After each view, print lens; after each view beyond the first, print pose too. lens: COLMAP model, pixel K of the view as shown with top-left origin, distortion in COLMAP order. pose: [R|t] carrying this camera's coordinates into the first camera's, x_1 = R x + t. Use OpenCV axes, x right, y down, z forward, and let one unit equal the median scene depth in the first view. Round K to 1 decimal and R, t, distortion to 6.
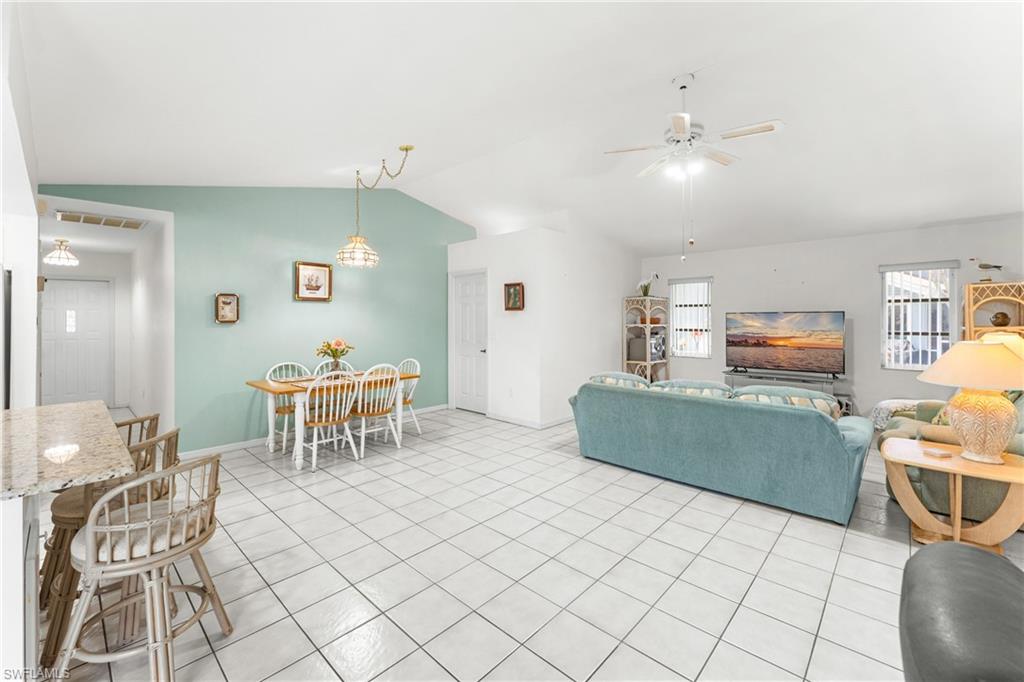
lens RADIAL K [[418.2, 0, 508.4], [0, 418.2, 323.8], [0, 0, 1]] dist [-0.001791, 0.000043]
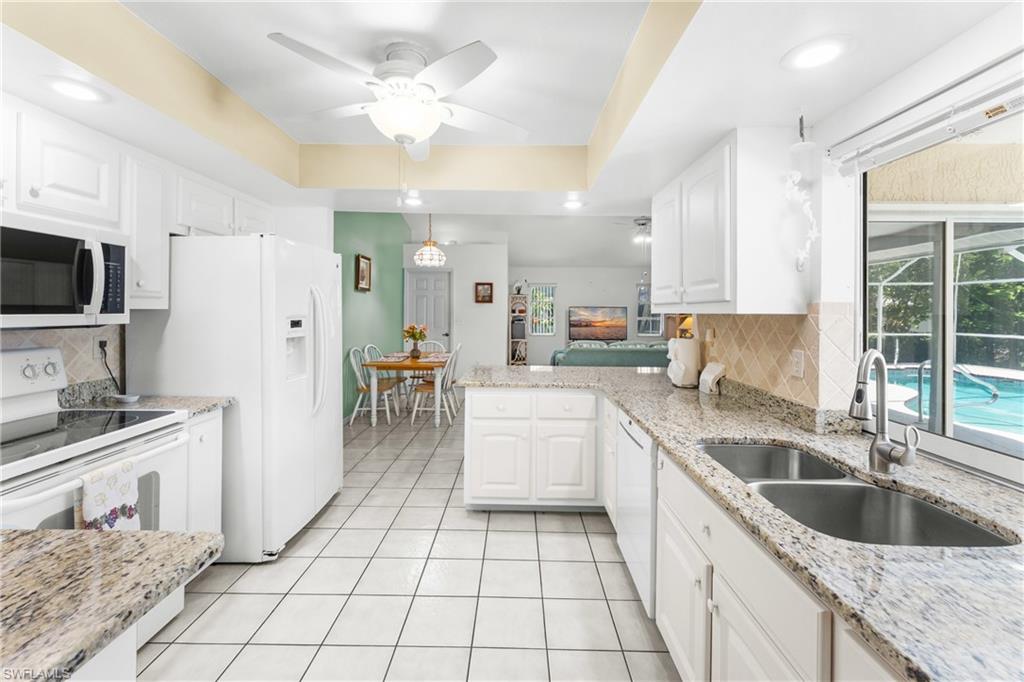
lens RADIAL K [[418.2, 0, 495.9], [0, 418.2, 312.7], [0, 0, 1]] dist [-0.001791, 0.000043]
pose [[0.754834, 0.004779, 0.655898, -0.880004], [0.000171, 0.999972, -0.007483, 0.010208], [-0.655915, 0.005761, 0.754813, -0.049073]]
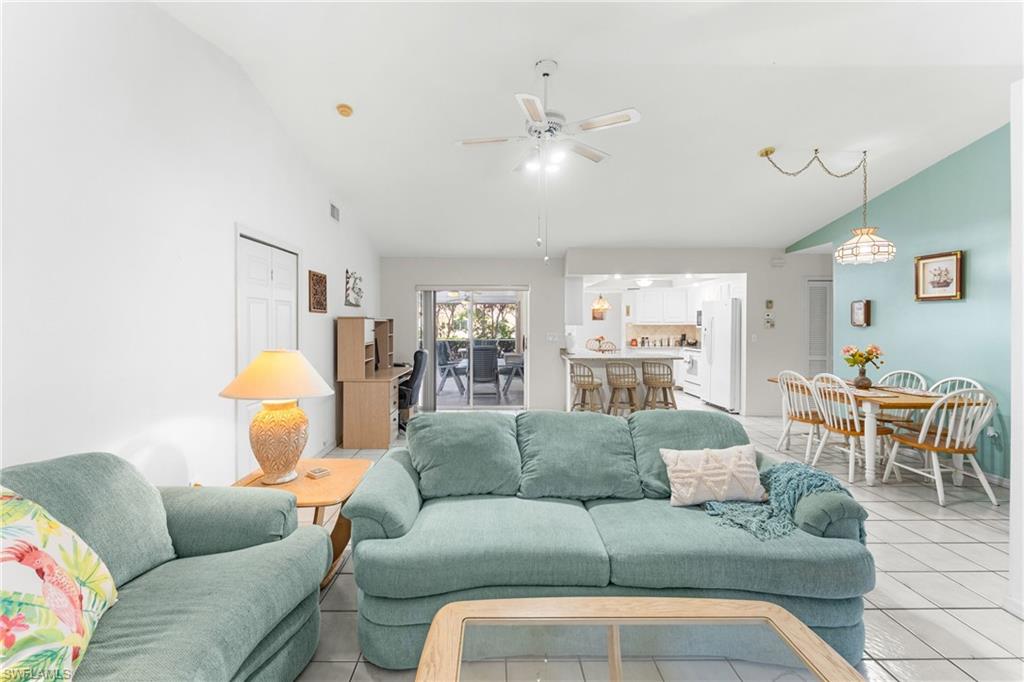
lens RADIAL K [[418.2, 0, 494.2], [0, 418.2, 321.9], [0, 0, 1]] dist [-0.001791, 0.000043]
pose [[-0.723341, 0.001798, -0.690489, 0.684684], [-0.007036, 0.999926, 0.009974, -0.015068], [0.690456, 0.012073, -0.723274, 0.945339]]
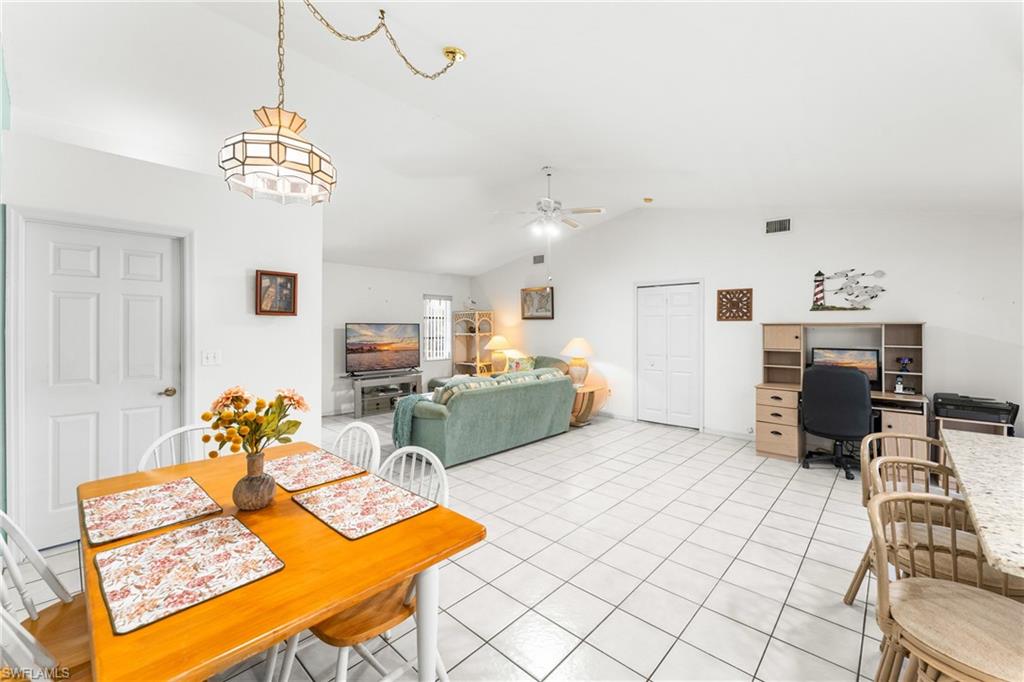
lens RADIAL K [[418.2, 0, 504.6], [0, 418.2, 334.0], [0, 0, 1]] dist [-0.001791, 0.000043]
pose [[-0.003204, -0.010469, 0.999940, -0.640380], [0.010486, 0.999890, 0.010502, -0.006407], [-0.999940, 0.010519, -0.003094, 0.687356]]
